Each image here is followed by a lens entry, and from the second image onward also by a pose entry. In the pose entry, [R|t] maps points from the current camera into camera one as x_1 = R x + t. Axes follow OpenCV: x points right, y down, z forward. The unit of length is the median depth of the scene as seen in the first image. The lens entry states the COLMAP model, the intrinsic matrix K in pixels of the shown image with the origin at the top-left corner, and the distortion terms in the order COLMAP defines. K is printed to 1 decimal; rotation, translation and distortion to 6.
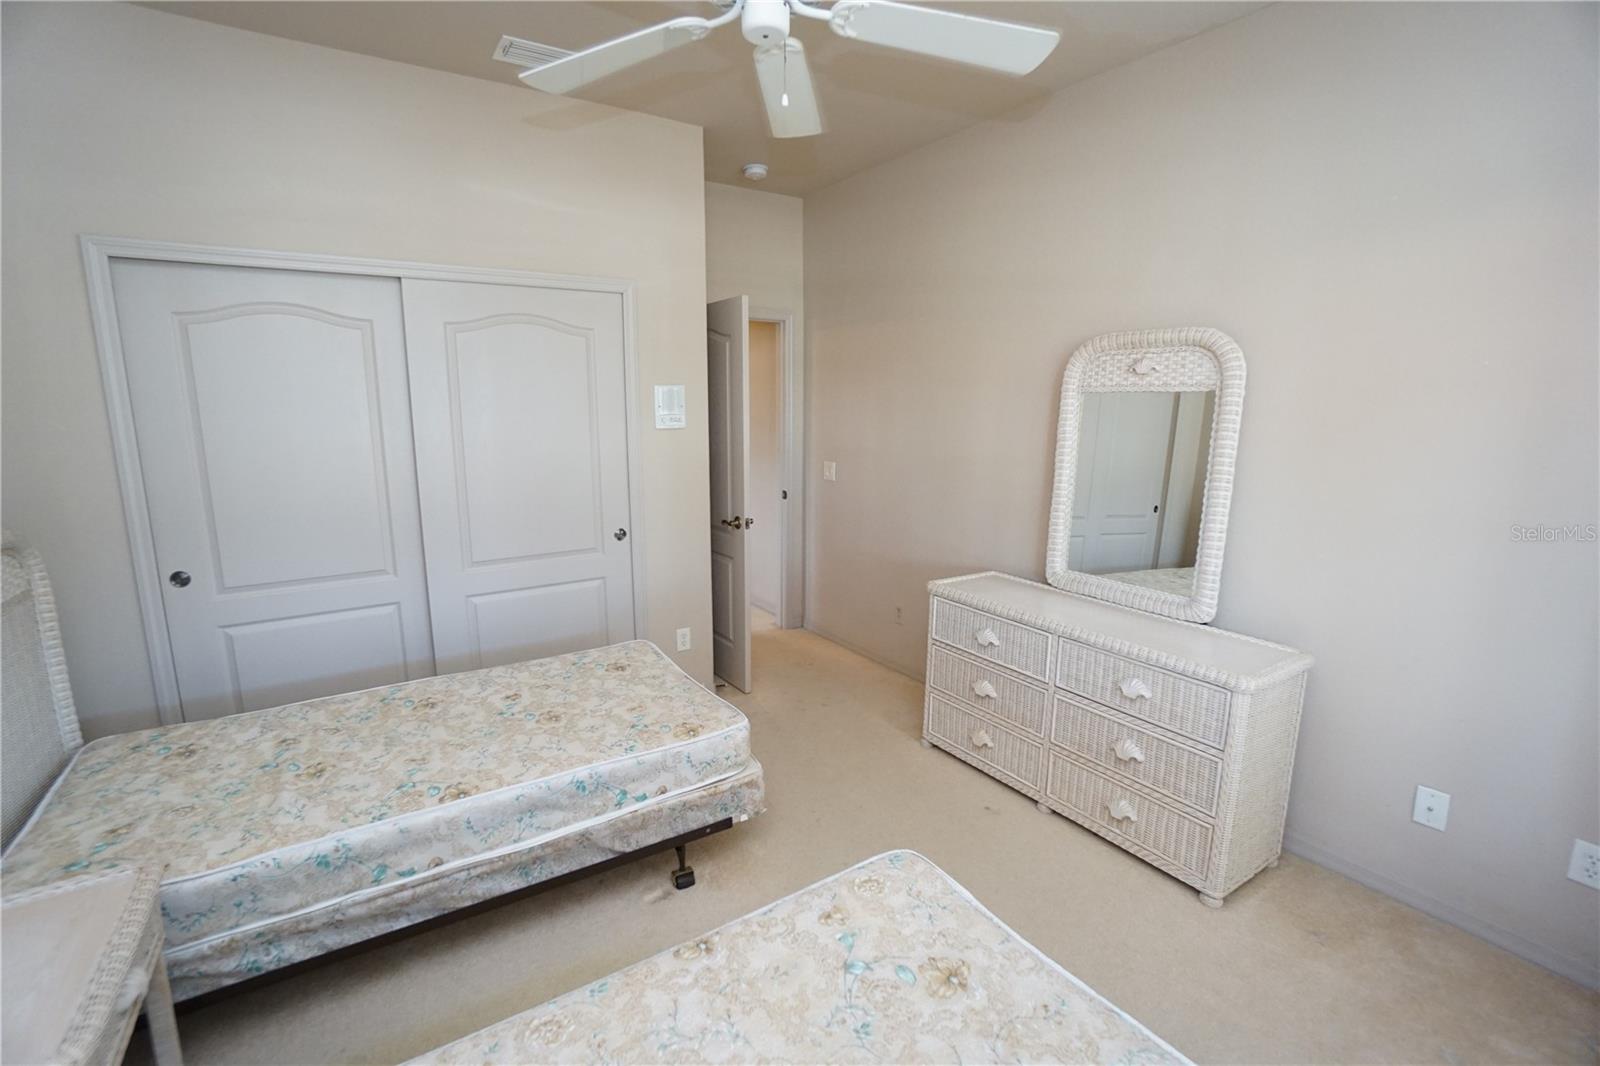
lens RADIAL K [[707.7, 0, 776.6], [0, 707.7, 529.7], [0, 0, 1]] dist [-0.065004, 0.025190]
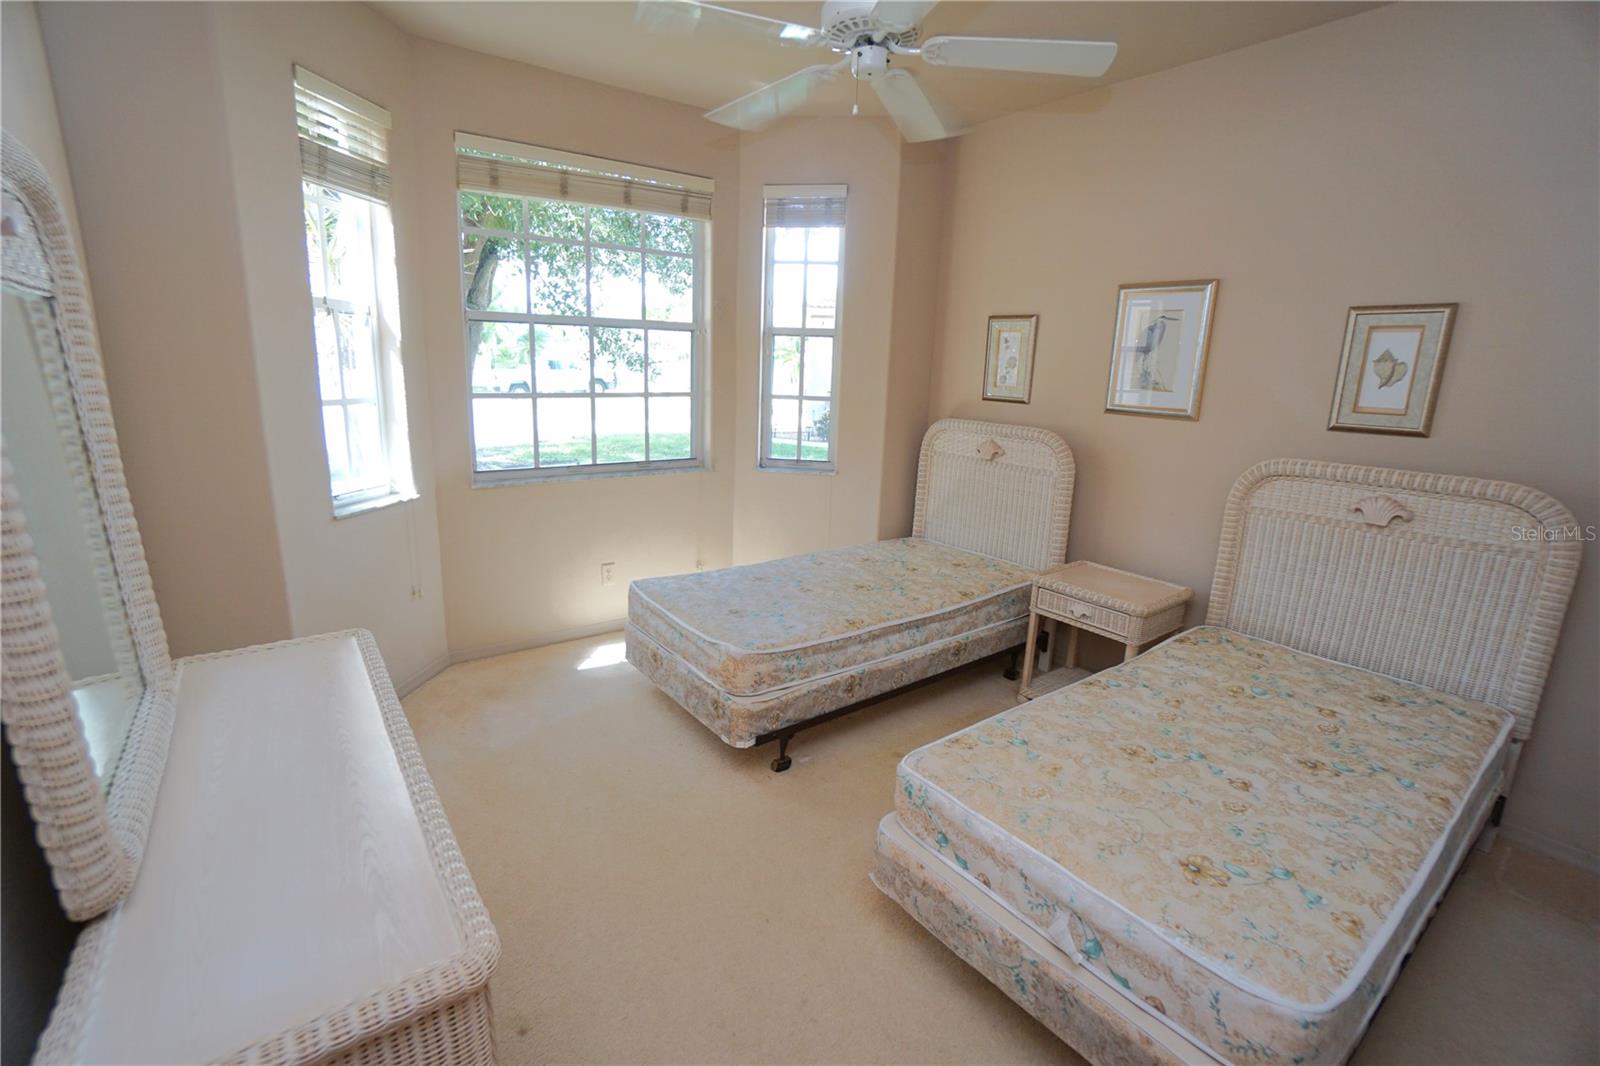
lens RADIAL K [[707.7, 0, 776.6], [0, 707.7, 529.7], [0, 0, 1]] dist [-0.065004, 0.025190]
pose [[-0.997128, -0.016254, -0.073974, 0.168737], [-0.044431, 0.916517, 0.397521, -0.289512], [0.061337, 0.399666, -0.914606, 1.713205]]
